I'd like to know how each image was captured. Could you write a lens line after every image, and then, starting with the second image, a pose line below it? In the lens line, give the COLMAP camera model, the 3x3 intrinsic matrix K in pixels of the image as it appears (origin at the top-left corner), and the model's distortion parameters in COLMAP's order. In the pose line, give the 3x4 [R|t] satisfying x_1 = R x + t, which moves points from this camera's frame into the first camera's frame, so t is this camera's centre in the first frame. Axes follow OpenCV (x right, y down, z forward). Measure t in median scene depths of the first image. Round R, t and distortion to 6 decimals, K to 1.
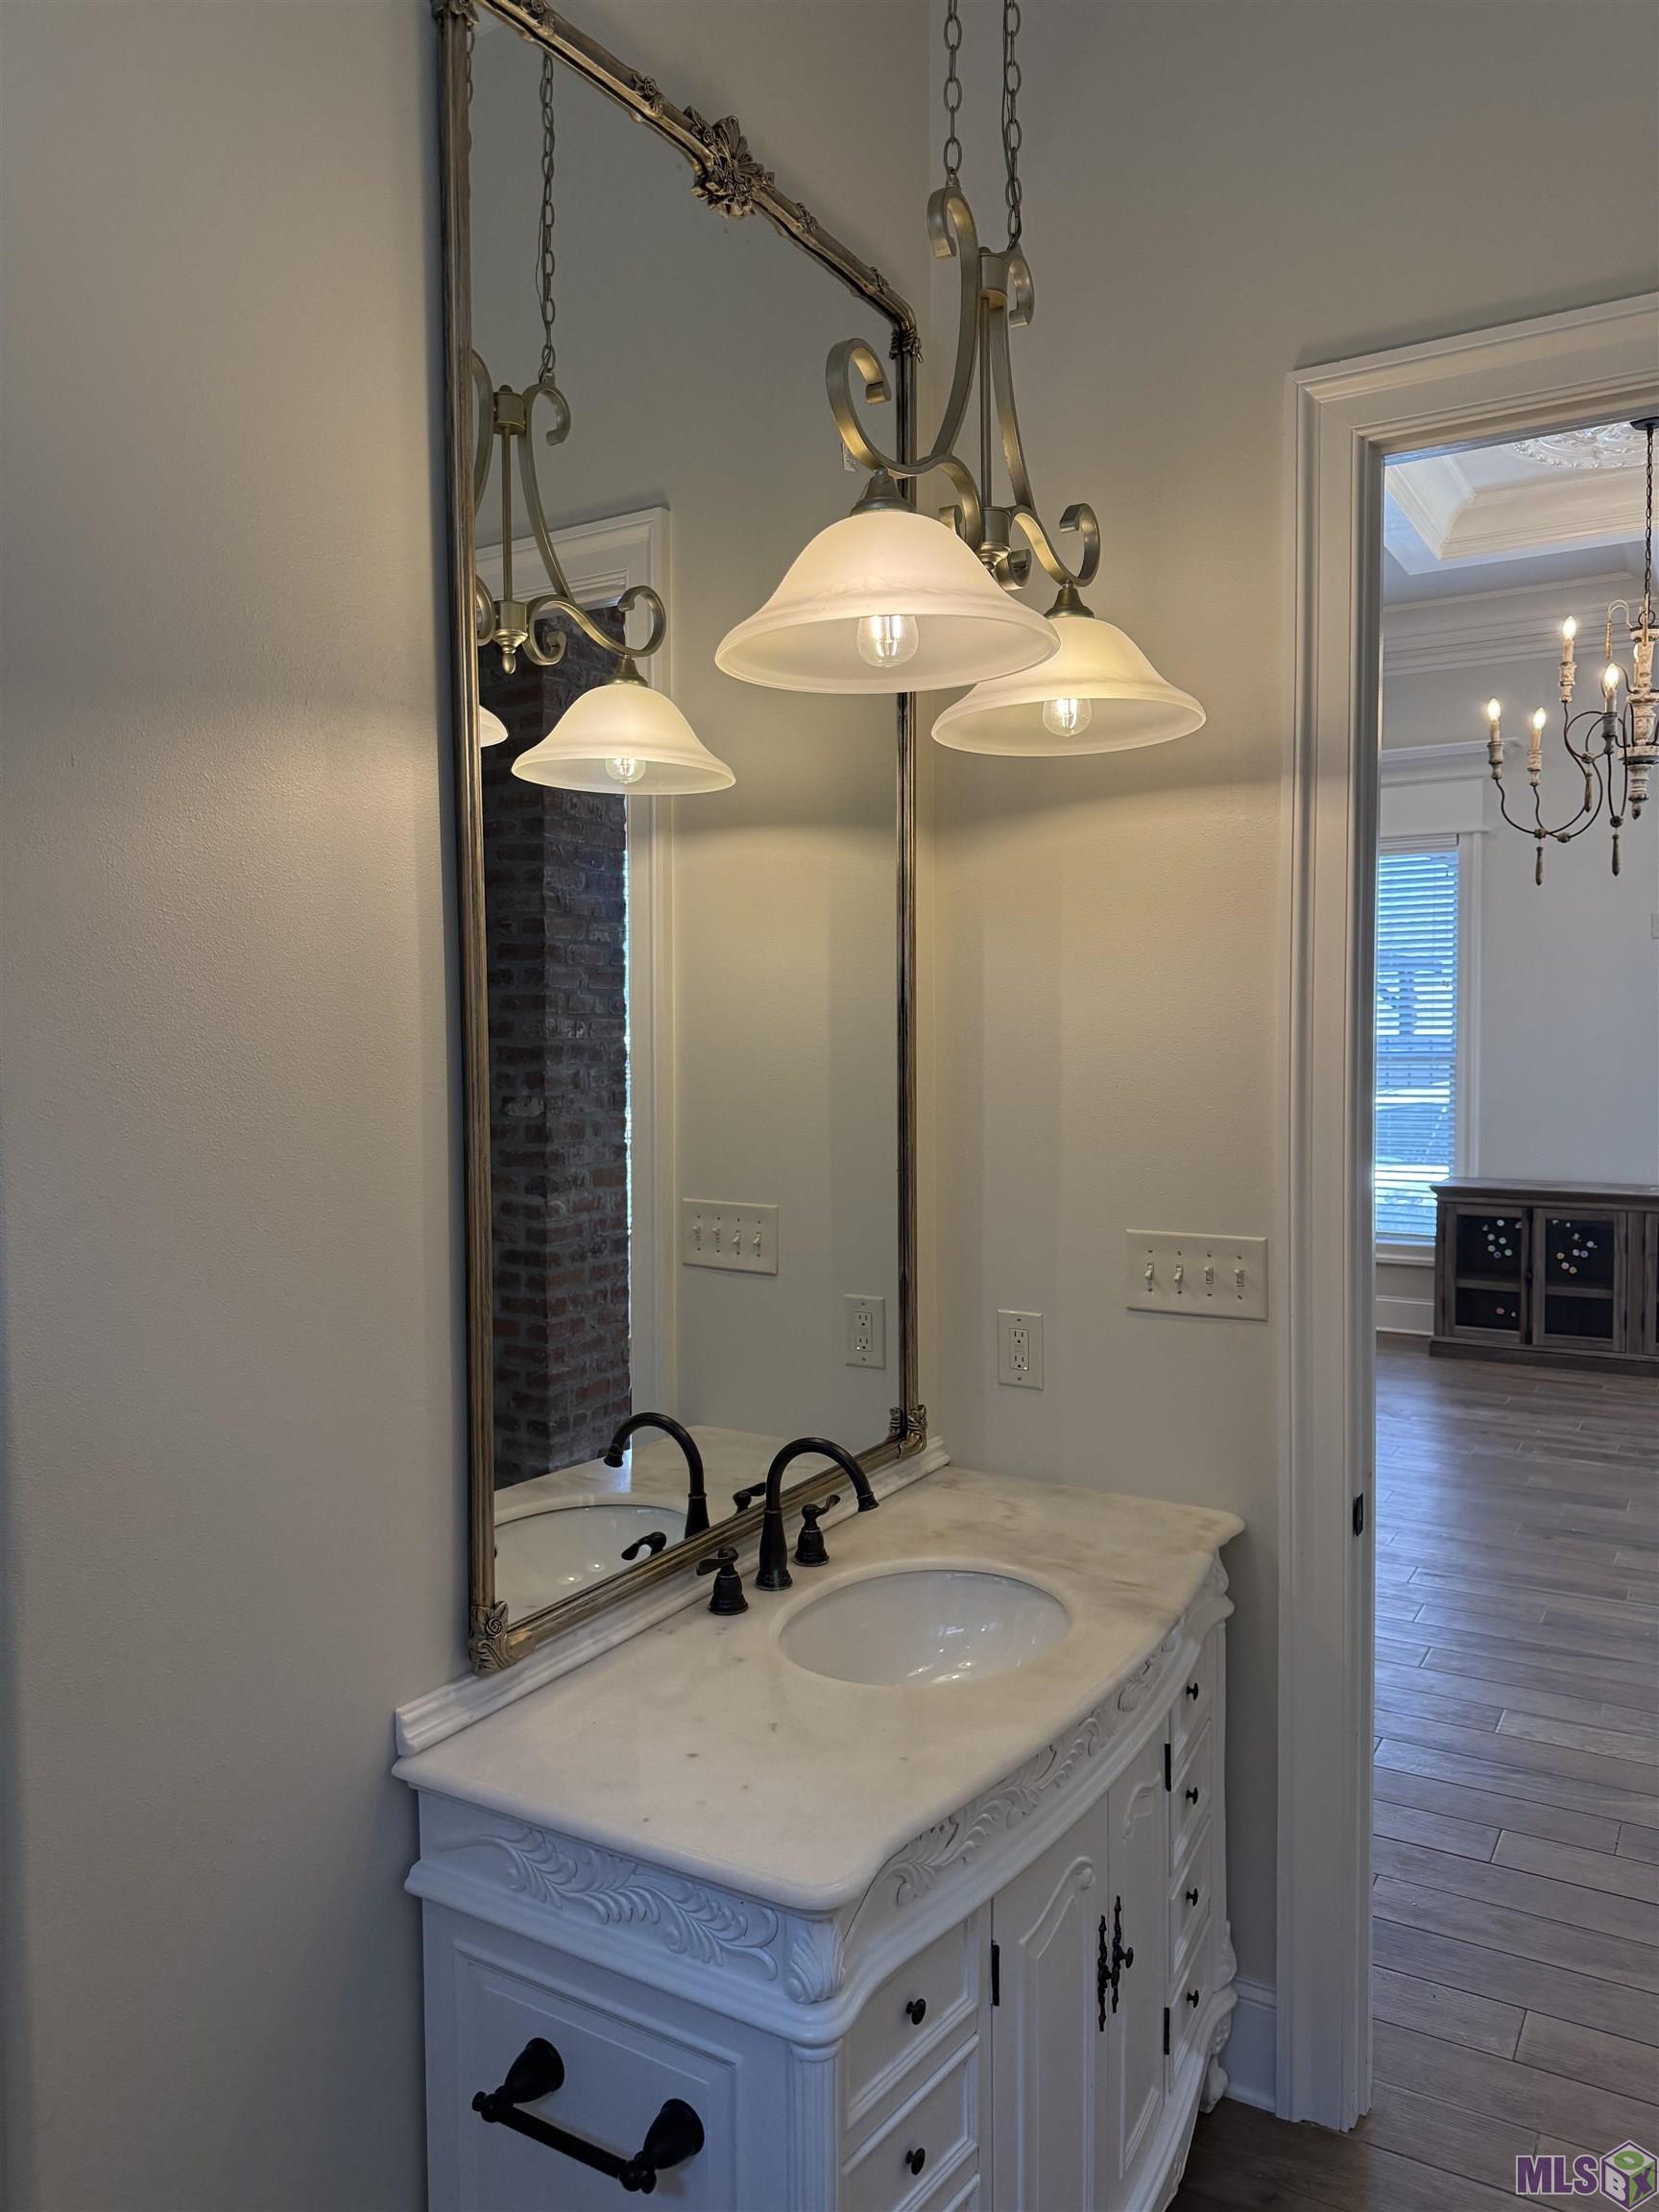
lens RADIAL K [[1585.7, 0, 796.1], [0, 1585.7, 1096.3], [0, 0, 1]] dist [0.022160, -0.018278]
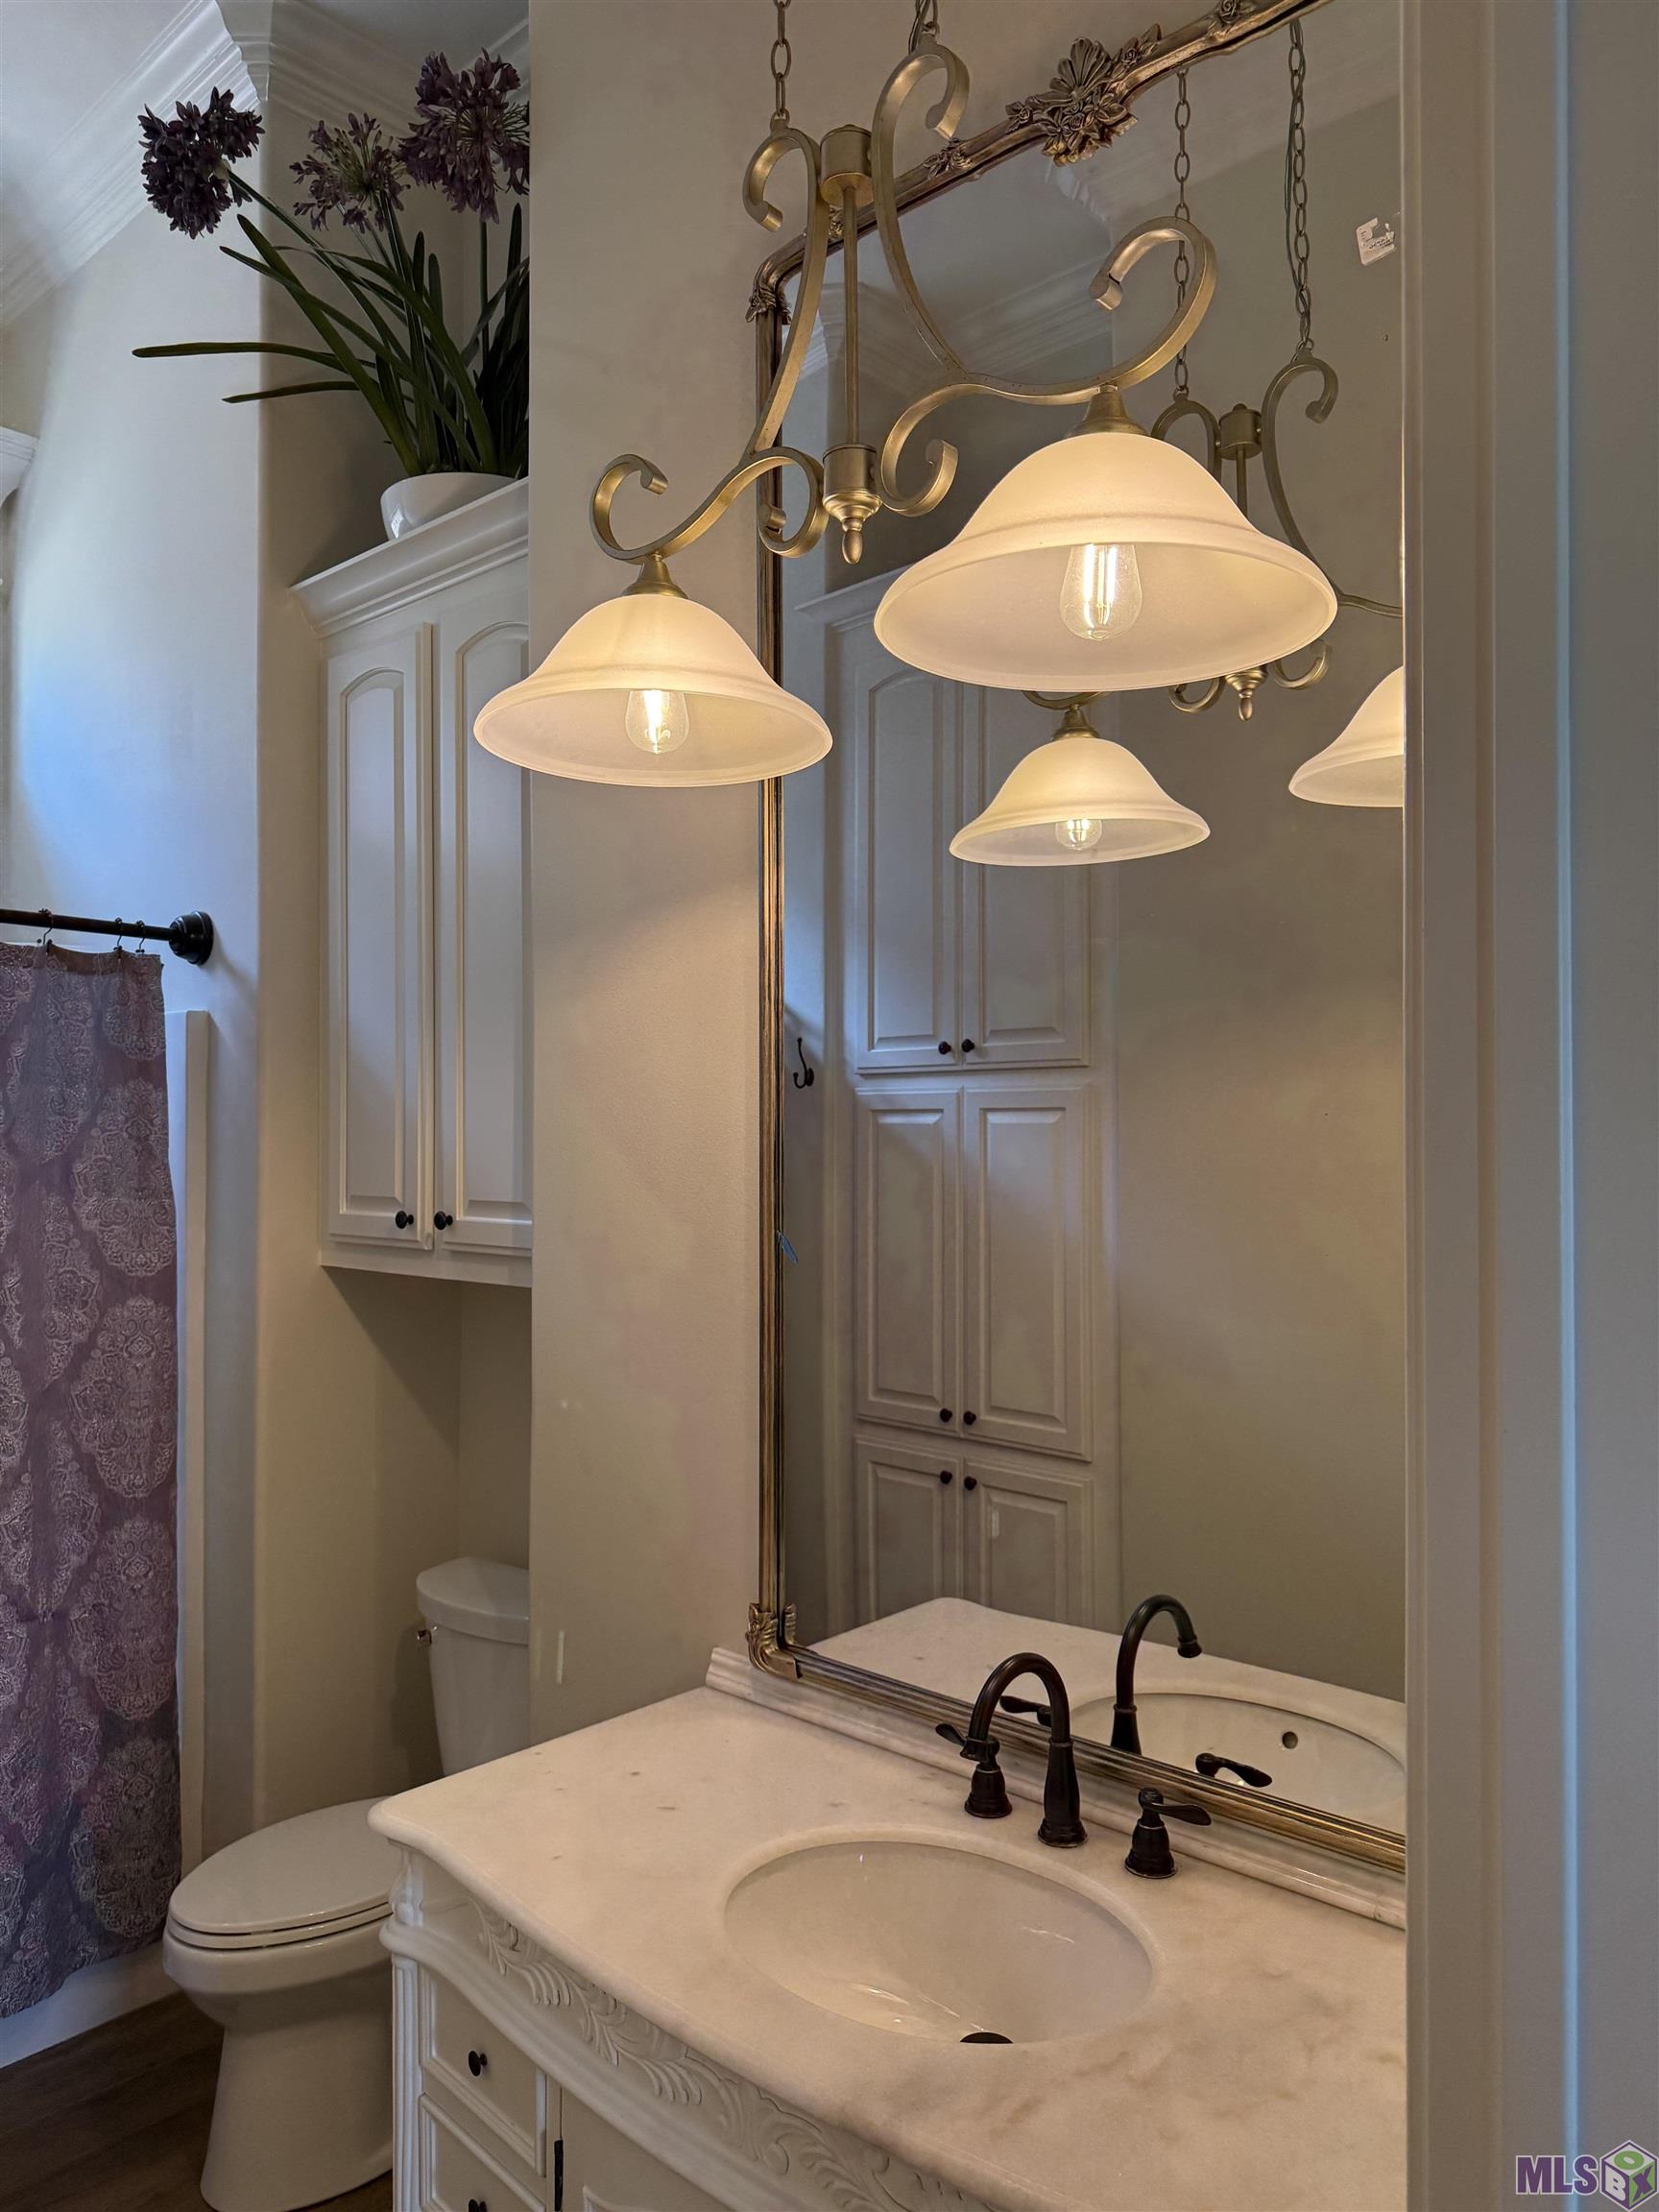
lens RADIAL K [[1554.6, 0, 838.5], [0, 1554.6, 1113.8], [0, 0, 1]] dist [0.044828, -0.065356]
pose [[-0.176783, -0.003533, -0.984243, 0.776796], [-0.050401, 0.998714, 0.005468, -0.046452], [0.982959, 0.050573, -0.176734, 1.030694]]
